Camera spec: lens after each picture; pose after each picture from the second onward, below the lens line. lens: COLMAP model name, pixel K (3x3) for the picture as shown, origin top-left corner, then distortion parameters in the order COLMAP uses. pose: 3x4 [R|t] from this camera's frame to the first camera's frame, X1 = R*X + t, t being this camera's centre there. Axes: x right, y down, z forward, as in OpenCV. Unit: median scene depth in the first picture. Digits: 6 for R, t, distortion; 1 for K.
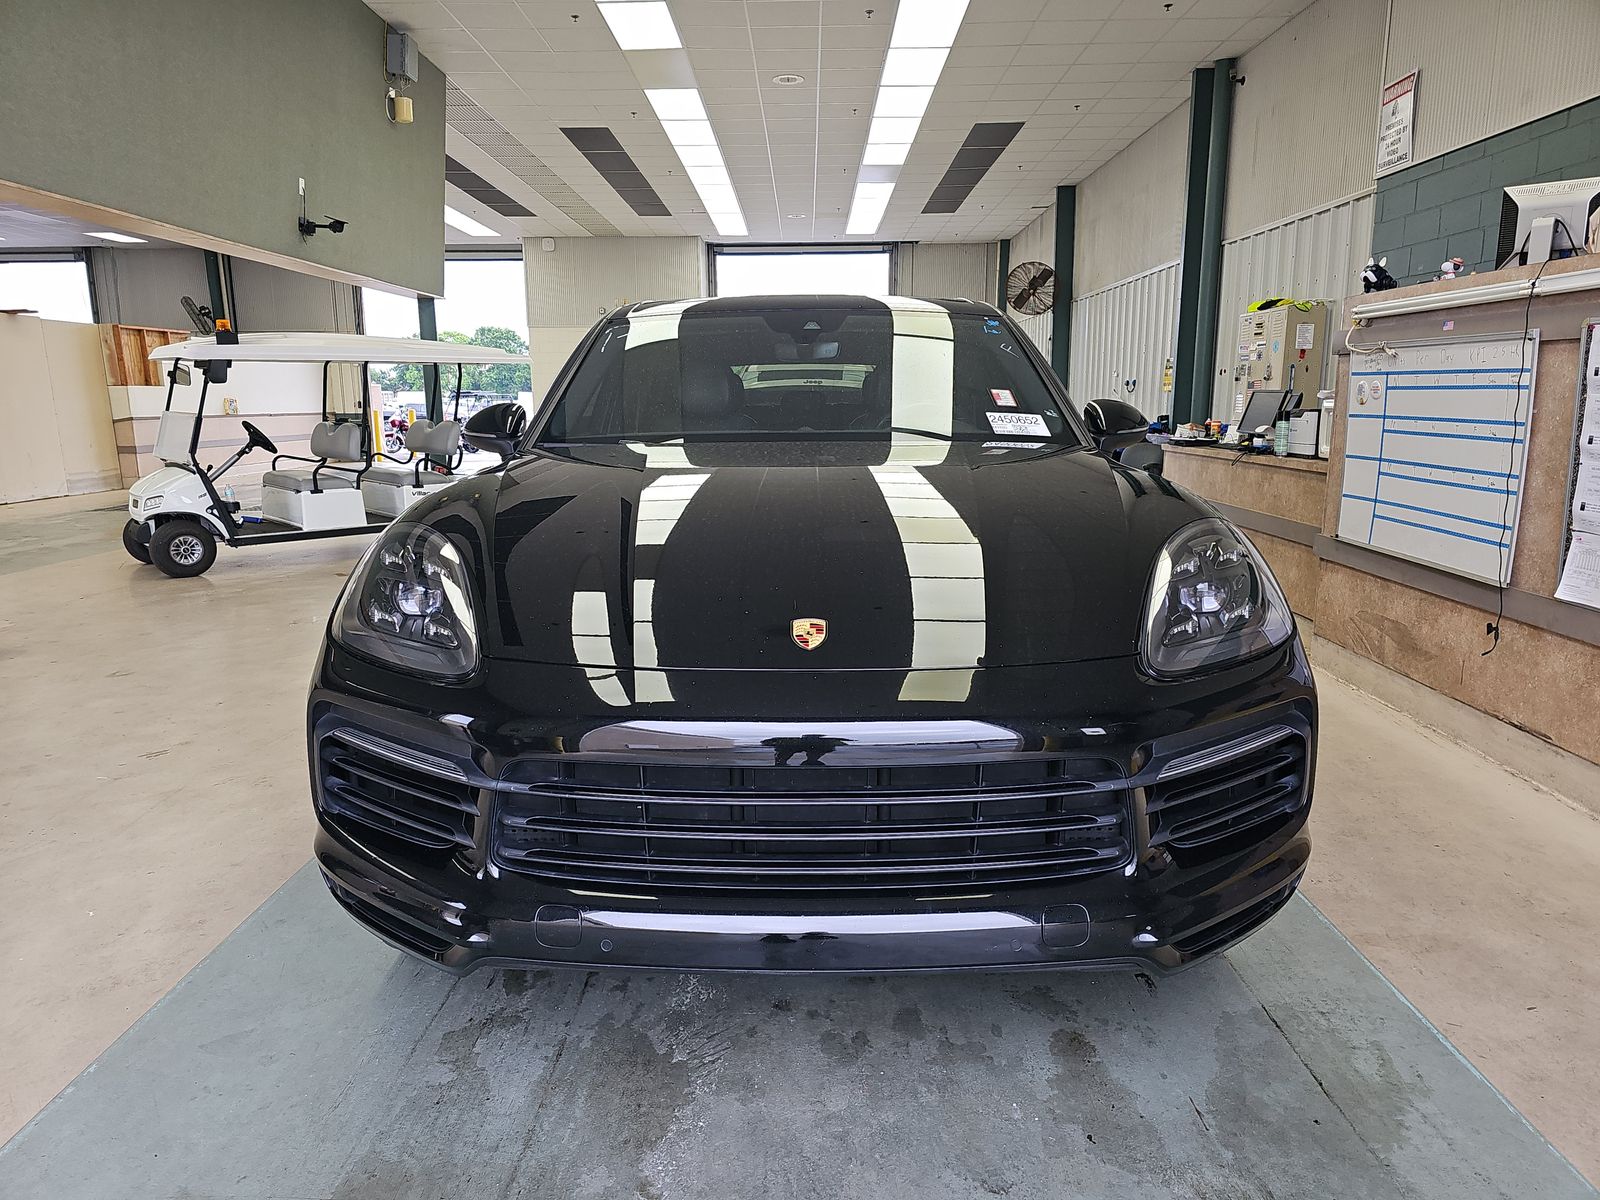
lens RADIAL K [[1047.8, 0, 796.5], [0, 1047.8, 597.5], [0, 0, 1]] dist [0.056193, -0.054494]
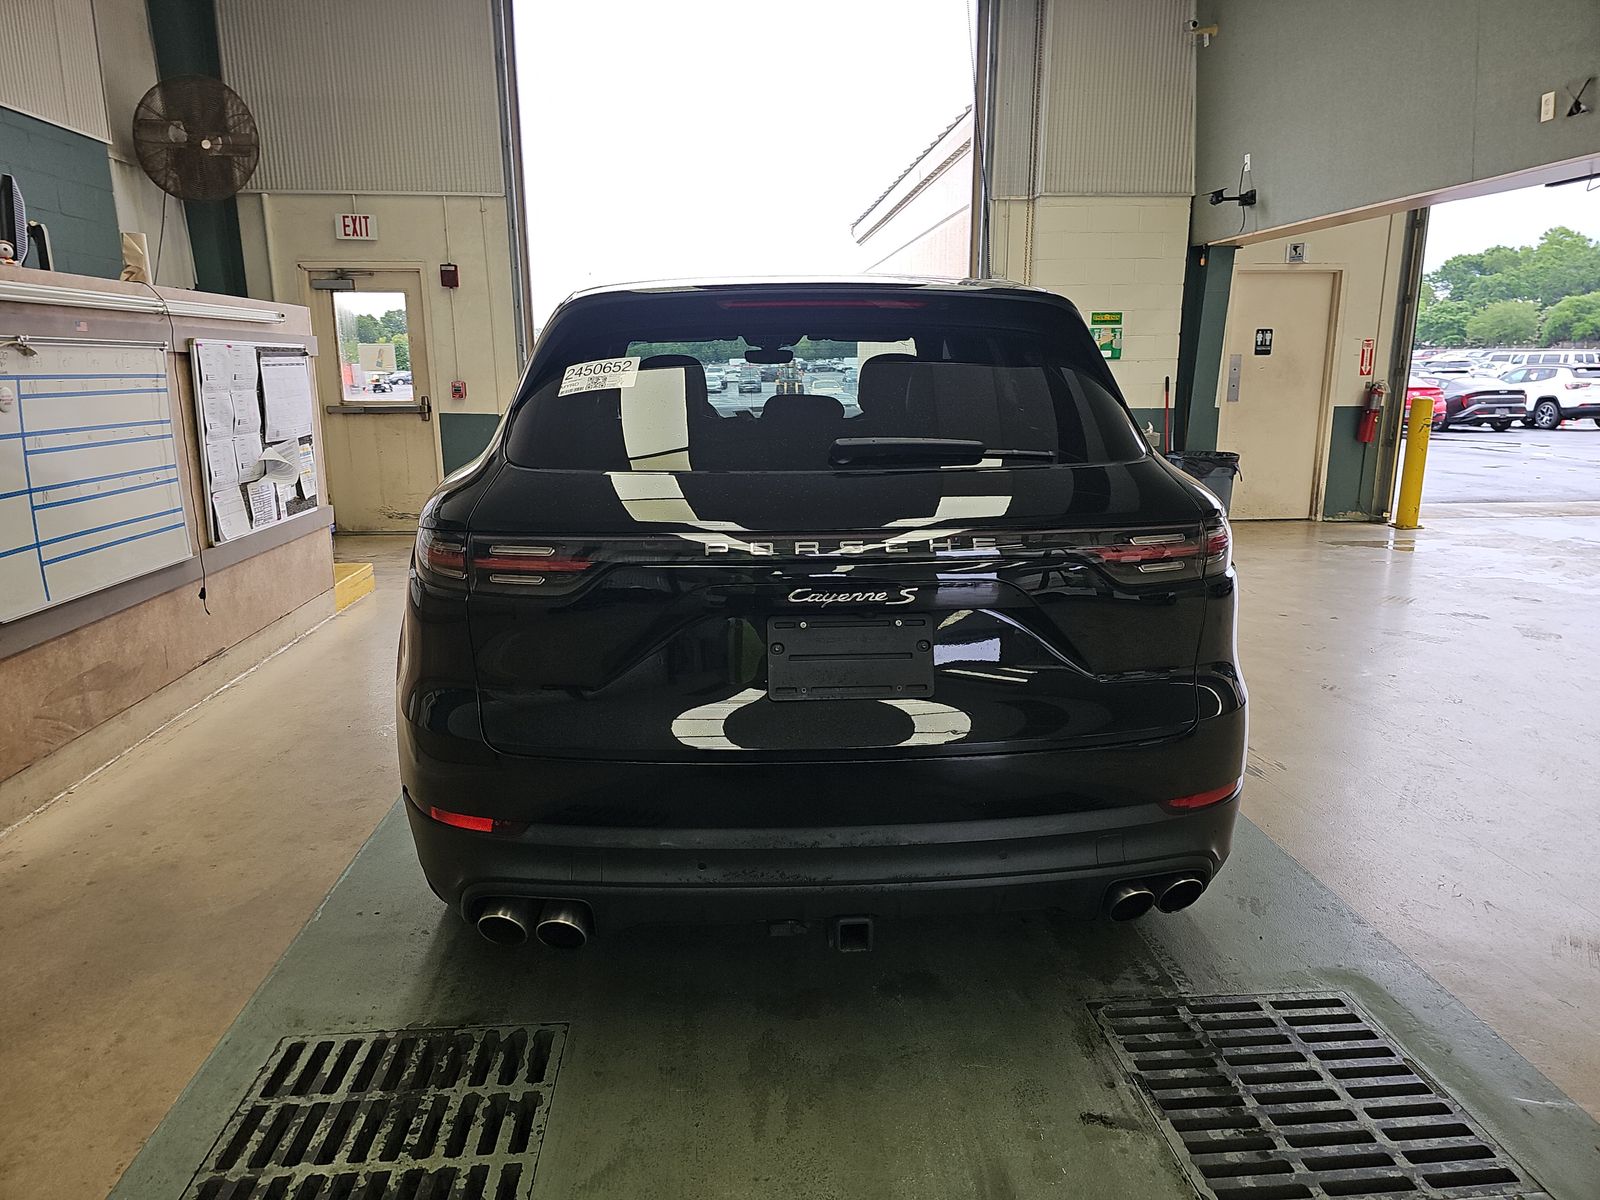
lens RADIAL K [[1047.8, 0, 796.5], [0, 1047.8, 597.5], [0, 0, 1]] dist [0.056193, -0.054494]
pose [[-0.996702, 0.028920, -0.075823, 0.064671], [-0.003674, 0.917305, 0.398167, -0.369478], [0.081068, 0.397133, -0.914174, 1.792304]]
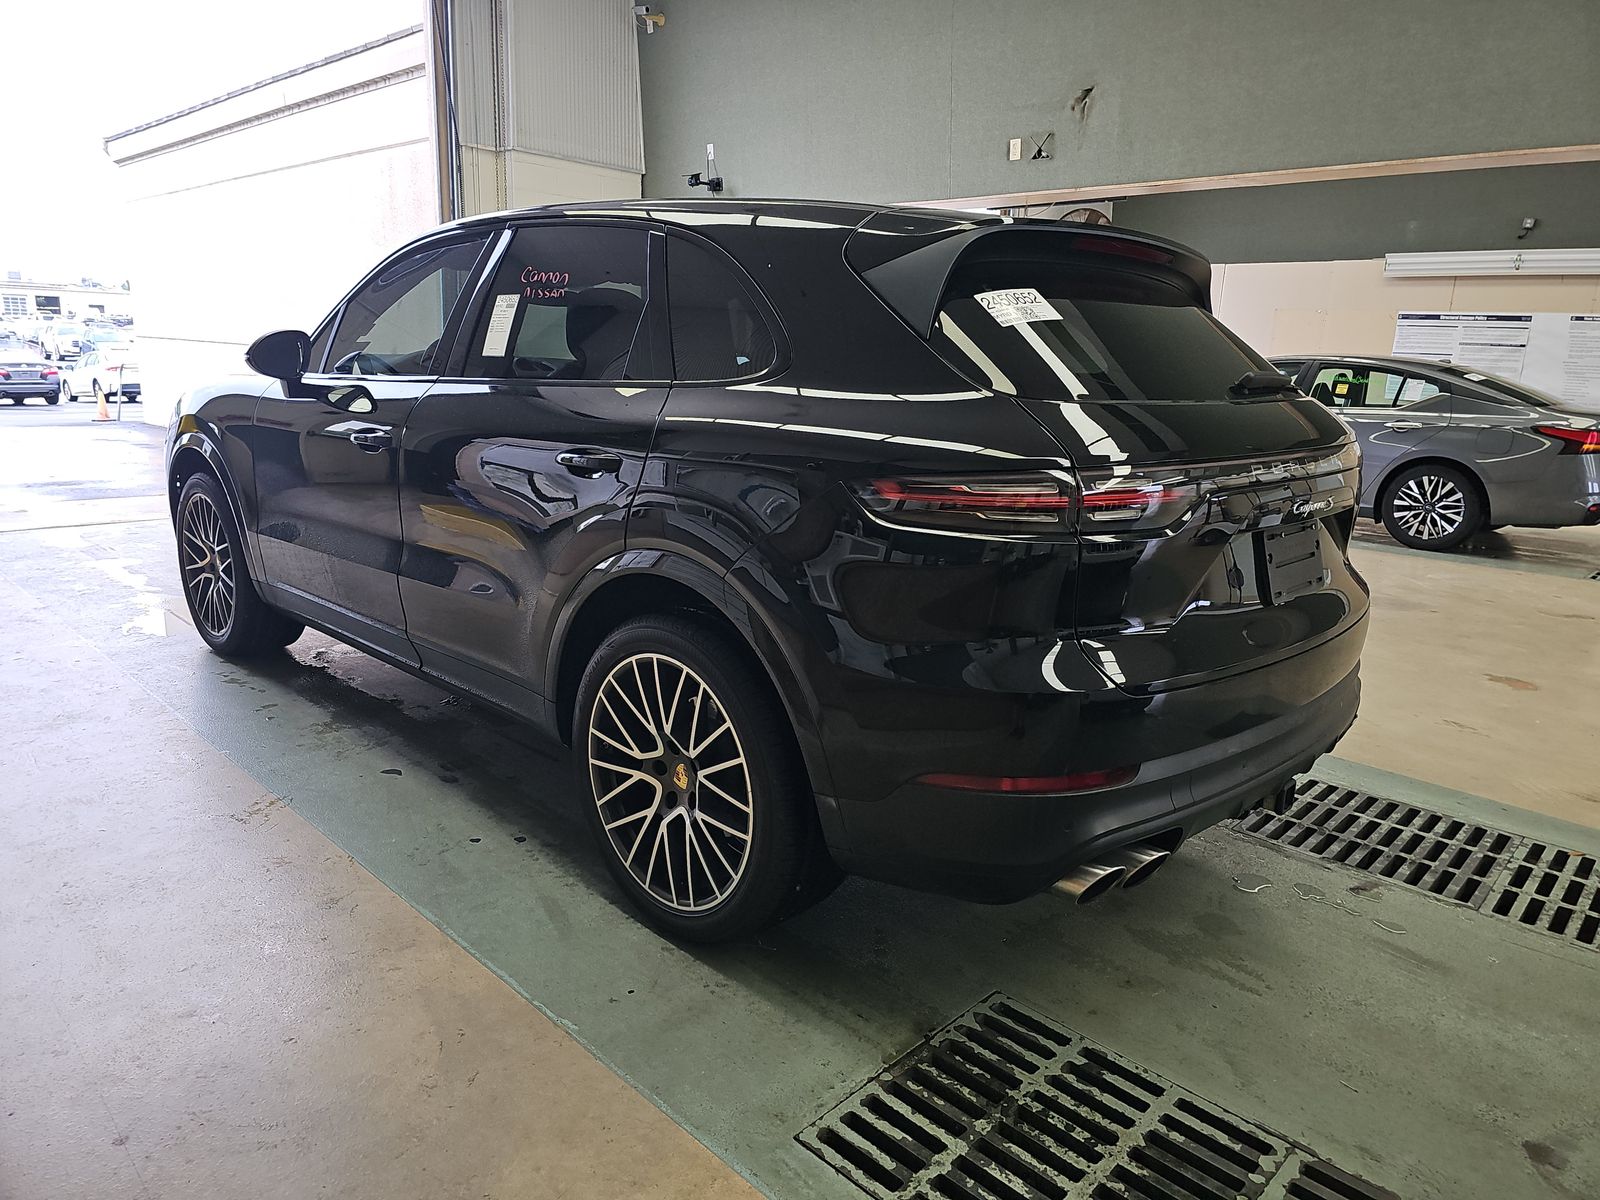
lens RADIAL K [[1047.8, 0, 796.5], [0, 1047.8, 597.5], [0, 0, 1]] dist [0.056193, -0.054494]
pose [[-0.683728, 0.149469, -0.714265, 0.545891], [-0.169374, 0.919563, 0.354564, -0.298440], [0.709808, 0.363403, -0.603415, 1.550372]]
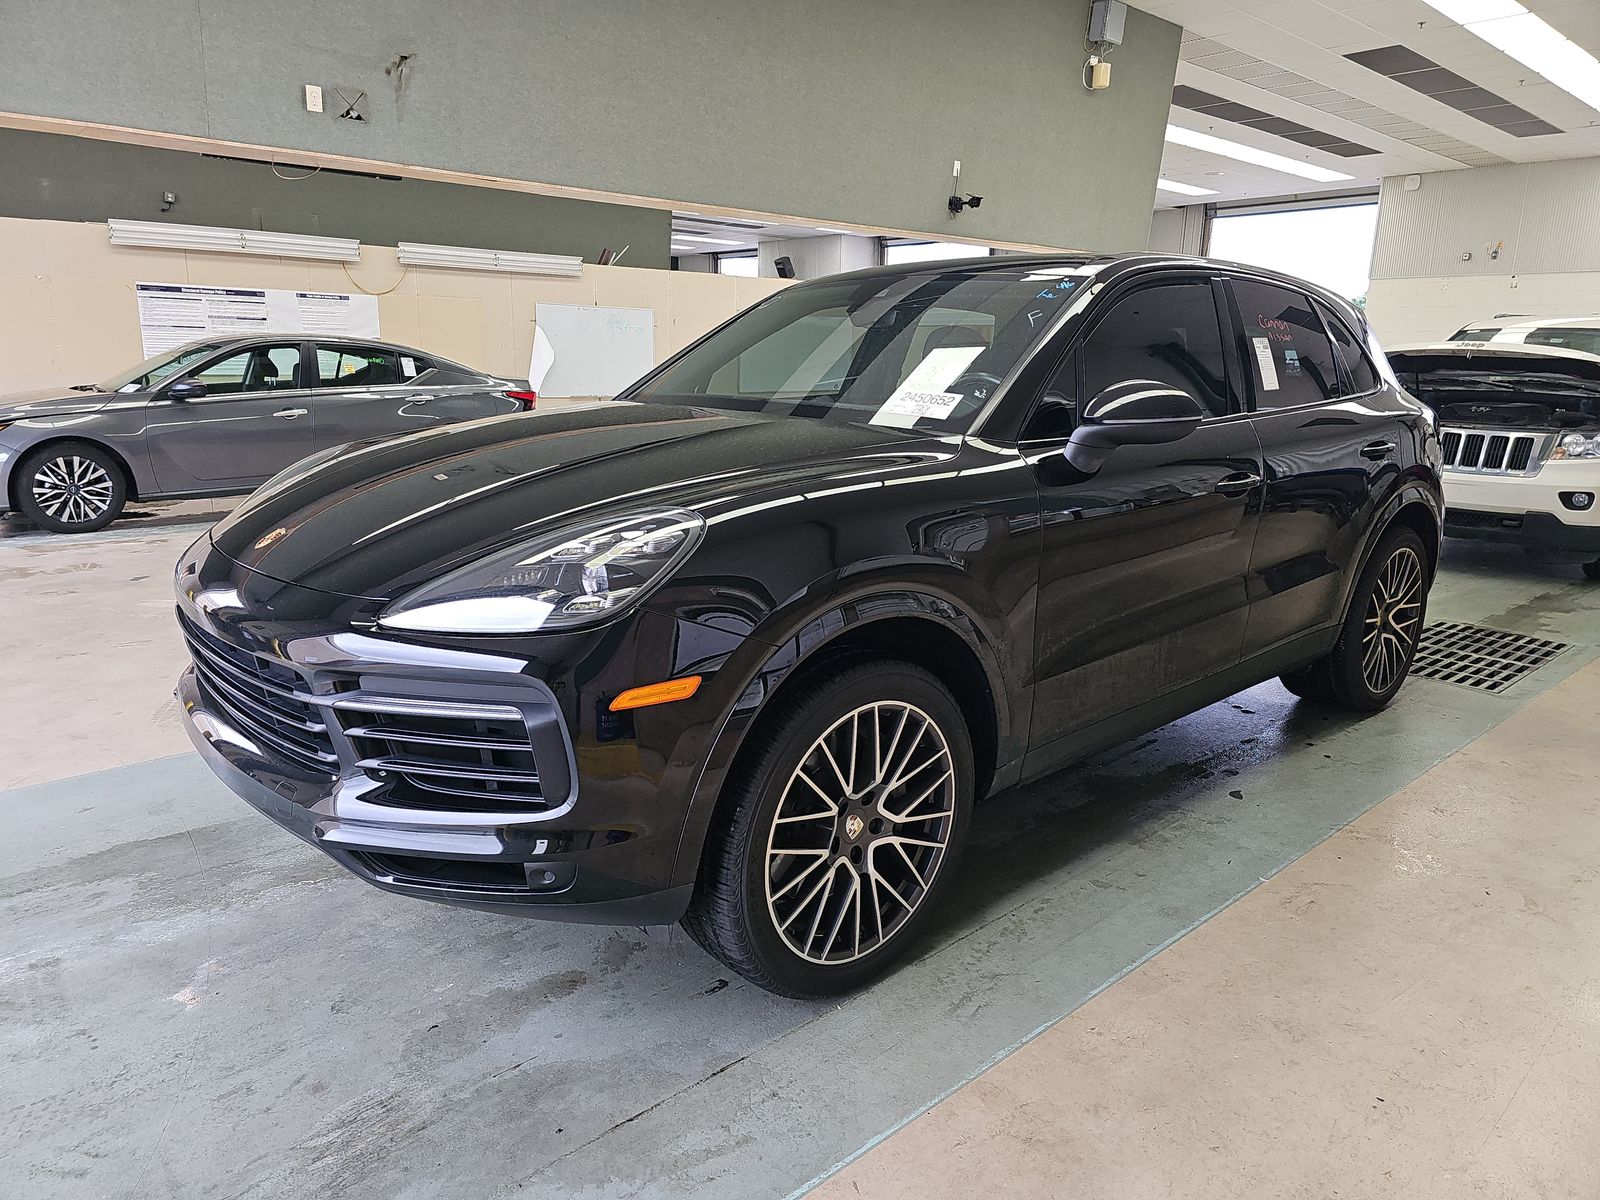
lens RADIAL K [[1047.8, 0, 796.5], [0, 1047.8, 597.5], [0, 0, 1]] dist [0.056193, -0.054494]
pose [[0.672502, 0.185494, -0.716472, 0.539727], [-0.158087, 0.981742, 0.105787, -0.052584], [0.723014, 0.042123, 0.689548, 0.204531]]
